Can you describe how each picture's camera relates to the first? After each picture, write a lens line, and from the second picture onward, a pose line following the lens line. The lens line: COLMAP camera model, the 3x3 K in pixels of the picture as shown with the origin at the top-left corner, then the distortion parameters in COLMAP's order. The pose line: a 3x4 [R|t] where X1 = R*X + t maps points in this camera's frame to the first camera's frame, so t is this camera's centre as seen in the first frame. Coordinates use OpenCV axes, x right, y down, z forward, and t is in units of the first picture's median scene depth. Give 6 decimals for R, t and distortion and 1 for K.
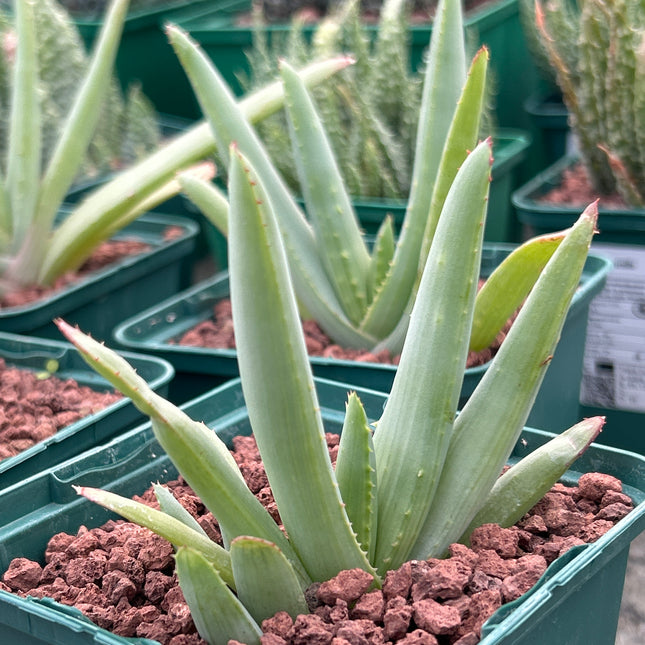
lens RADIAL K [[1218.7, 0, 322.4], [0, 1218.7, 310.2], [0, 0, 1]] dist [0.285883, -1.650856]
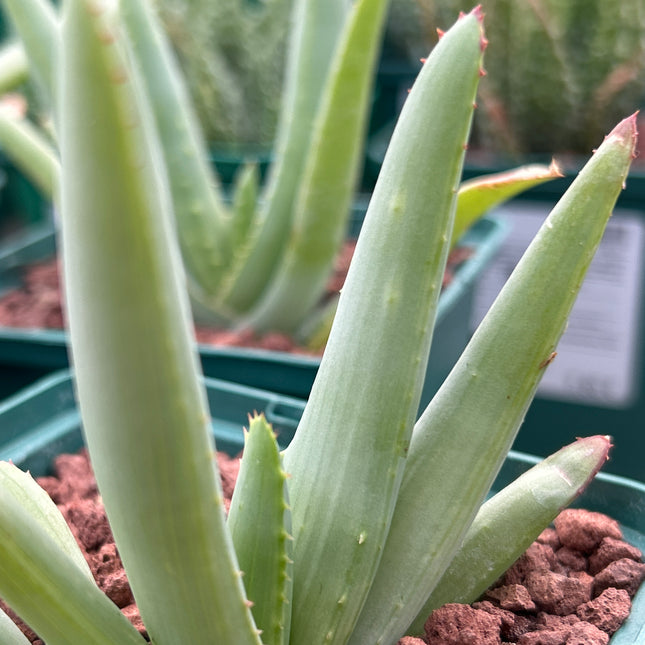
lens RADIAL K [[1218.7, 0, 322.4], [0, 1218.7, 310.2], [0, 0, 1]] dist [0.285883, -1.650856]
pose [[0.989095, -0.004338, 0.147217, -0.033489], [0.000236, 0.999612, 0.027867, -0.003735], [-0.147280, -0.027528, 0.988712, 0.362578]]
